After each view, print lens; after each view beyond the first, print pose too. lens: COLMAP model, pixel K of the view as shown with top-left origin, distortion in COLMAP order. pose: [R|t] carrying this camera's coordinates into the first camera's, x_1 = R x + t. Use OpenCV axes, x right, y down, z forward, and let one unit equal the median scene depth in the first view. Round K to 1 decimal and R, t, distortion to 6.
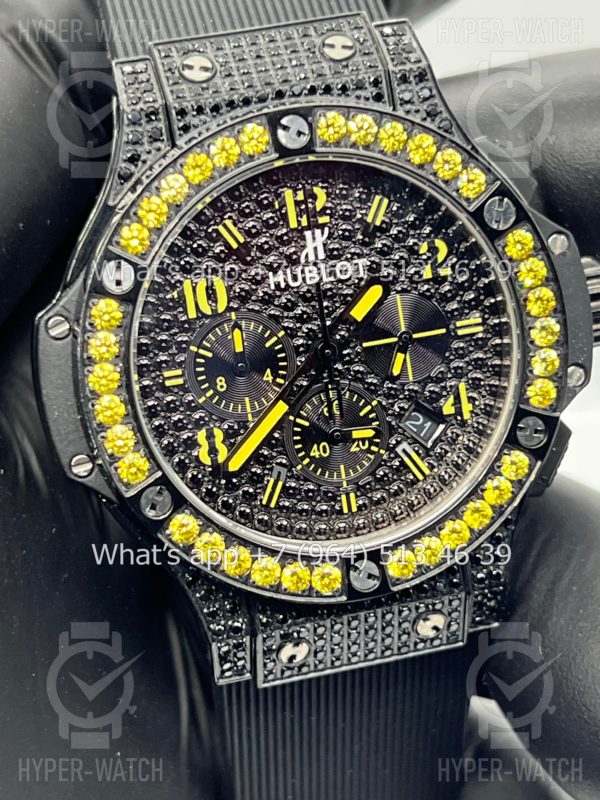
lens RADIAL K [[1835.0, 0, 277.7], [0, 1835.0, 387.0], [0, 0, 1]] dist [0.217182, 0.000000]
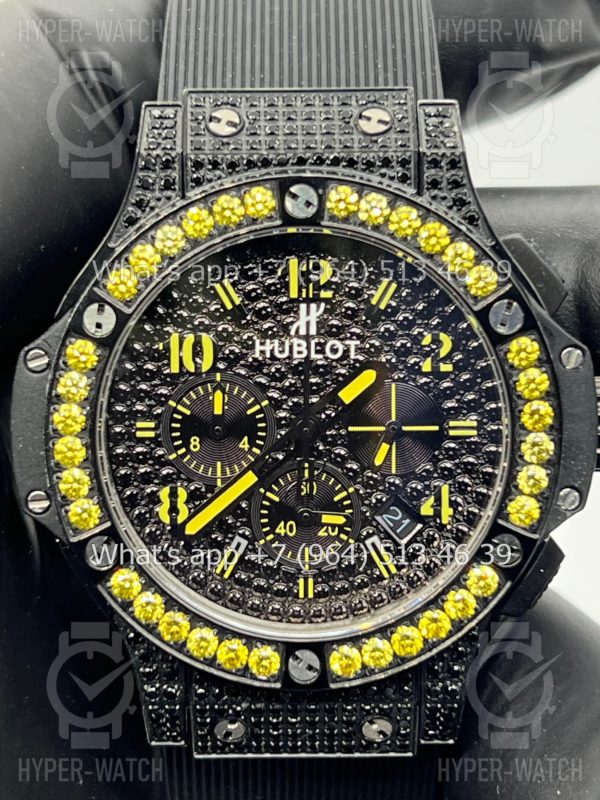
lens RADIAL K [[1835.0, 0, 282.8], [0, 1835.0, 383.9], [0, 0, 1]] dist [0.217182, 0.000000]
pose [[0.970963, 0.165863, -0.172393, 0.176725], [-0.166626, 0.985968, 0.010140, -0.050461], [0.171656, 0.018879, 0.984976, 0.045603]]
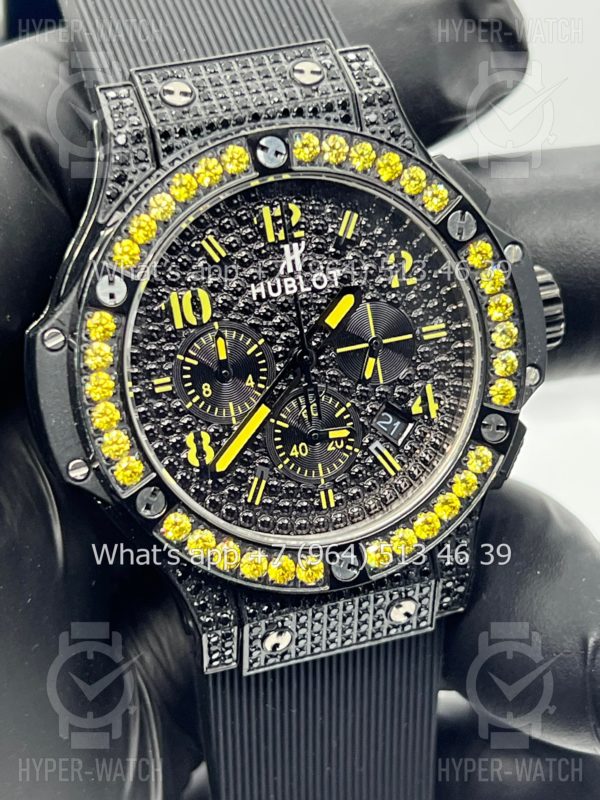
lens RADIAL K [[1835.0, 0, 291.3], [0, 1835.0, 399.4], [0, 0, 1]] dist [0.217182, 0.000000]
pose [[0.996232, -0.022117, 0.083858, -0.070794], [0.022451, 0.999743, -0.003042, 0.008111], [-0.083769, 0.004913, 0.996473, -0.062356]]
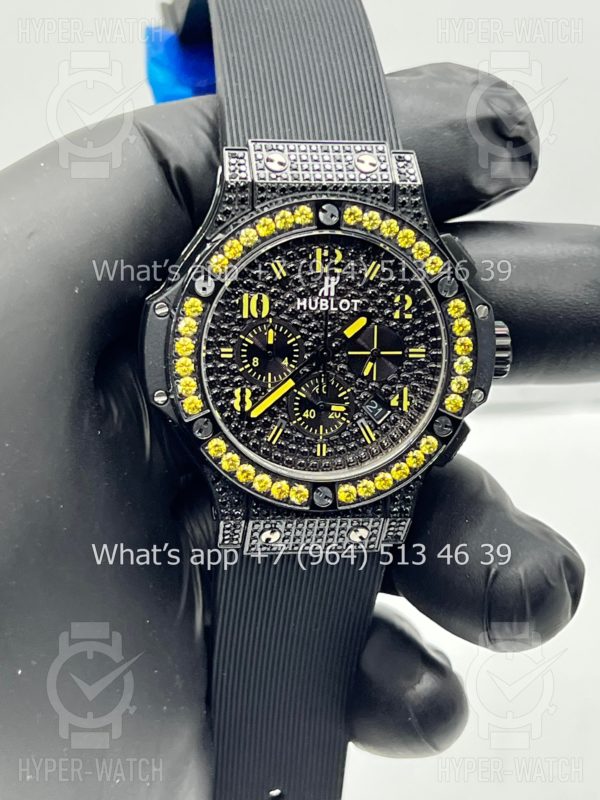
lens RADIAL K [[1835.0, 0, 299.3], [0, 1835.0, 404.2], [0, 0, 1]] dist [0.217182, 0.000000]
pose [[0.983793, 0.178042, 0.021268, -0.020601], [-0.178877, 0.982718, 0.047618, -0.047511], [-0.012423, -0.050651, 0.998639, -0.576062]]
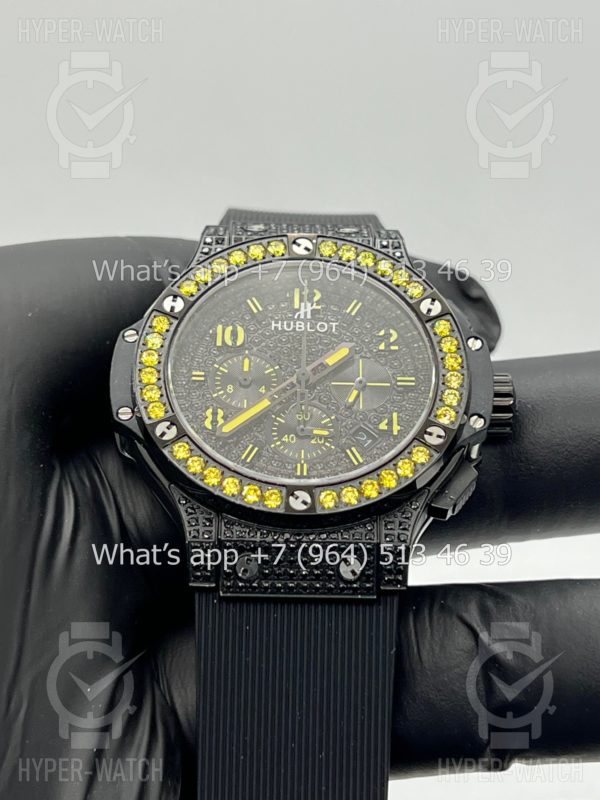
lens RADIAL K [[1835.0, 0, 297.5], [0, 1835.0, 395.6], [0, 0, 1]] dist [0.217182, 0.000000]
pose [[0.970658, 0.054261, -0.234262, 0.367847], [-0.181196, 0.805508, -0.564202, 0.825316], [0.158086, 0.590095, 0.791705, -0.161025]]
